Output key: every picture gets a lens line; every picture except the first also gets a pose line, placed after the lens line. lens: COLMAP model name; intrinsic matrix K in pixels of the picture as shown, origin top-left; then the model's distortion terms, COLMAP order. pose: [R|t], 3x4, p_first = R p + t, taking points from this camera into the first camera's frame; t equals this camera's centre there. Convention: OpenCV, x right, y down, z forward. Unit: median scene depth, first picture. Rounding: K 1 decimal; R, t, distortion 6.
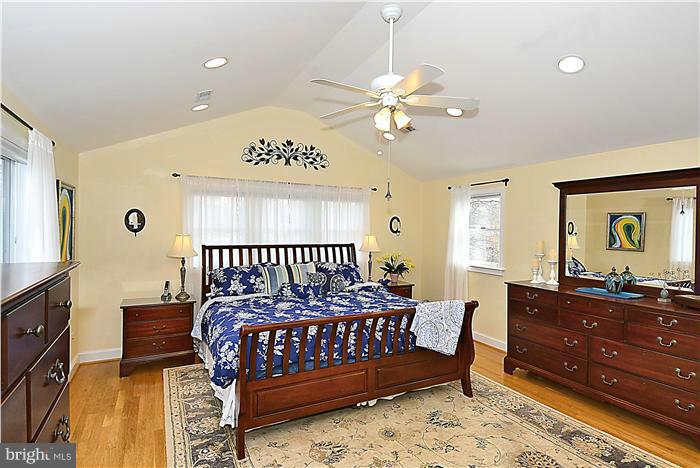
lens RADIAL K [[384.2, 0, 351.7], [0, 384.2, 234.4], [0, 0, 1]] dist [0.054655, -0.003906]
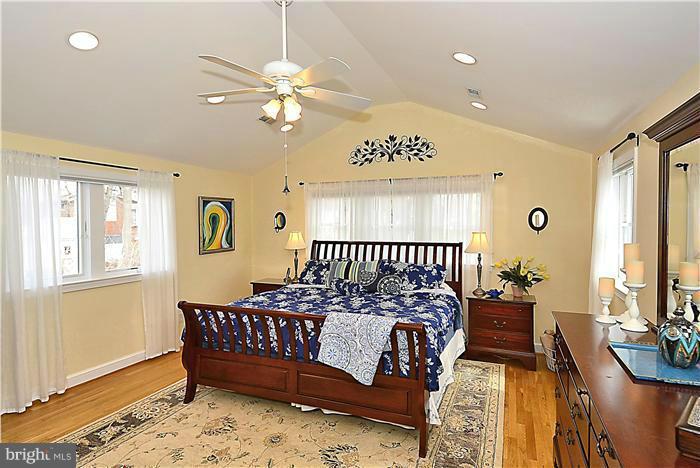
lens RADIAL K [[384.2, 0, 351.5], [0, 384.2, 232.6], [0, 0, 1]] dist [0.054655, -0.003906]
pose [[0.634564, 0.004539, -0.772857, 0.546842], [-0.003788, 0.999989, 0.002763, 0.000283], [0.772861, 0.001174, 0.634575, 0.307896]]
